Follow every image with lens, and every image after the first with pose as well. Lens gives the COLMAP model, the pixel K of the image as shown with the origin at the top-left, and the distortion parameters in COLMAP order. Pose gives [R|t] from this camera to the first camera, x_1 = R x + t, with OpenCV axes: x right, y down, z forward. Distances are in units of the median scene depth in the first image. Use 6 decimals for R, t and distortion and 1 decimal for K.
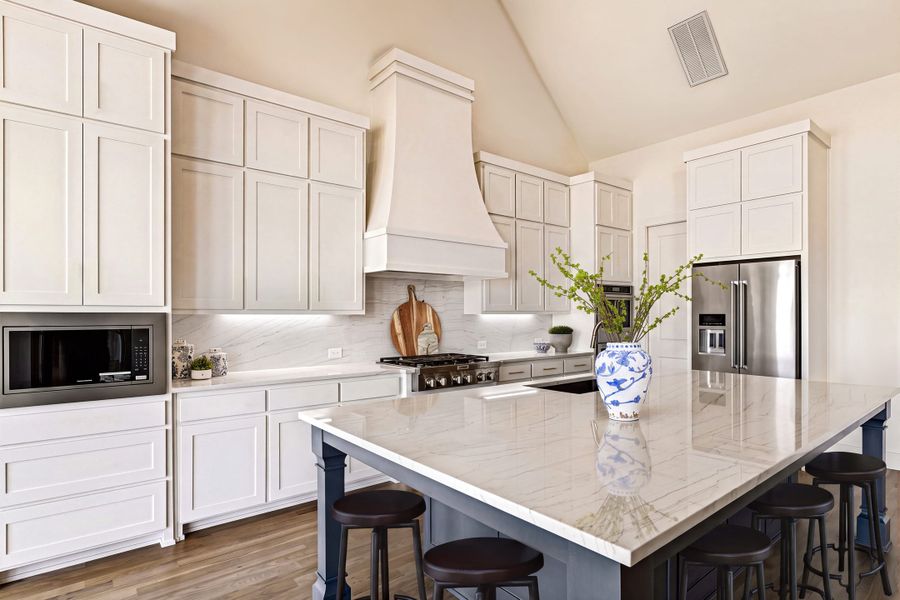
lens RADIAL K [[479.1, 0, 462.9], [0, 479.1, 312.4], [0, 0, 1]] dist [-0.002326, 0.000615]
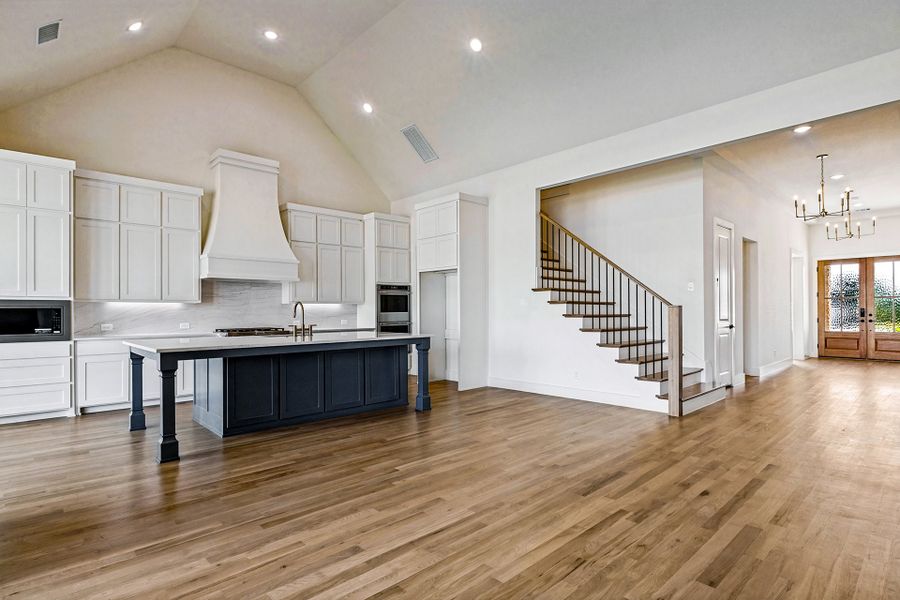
lens RADIAL K [[463.9, 0, 451.4], [0, 463.9, 306.7], [0, 0, 1]] dist [0.005823, -0.002101]
pose [[0.997851, -0.004532, 0.065363, 0.737040], [0.004854, 0.999977, -0.004770, 0.038407], [-0.065339, 0.005077, 0.997850, -0.915869]]
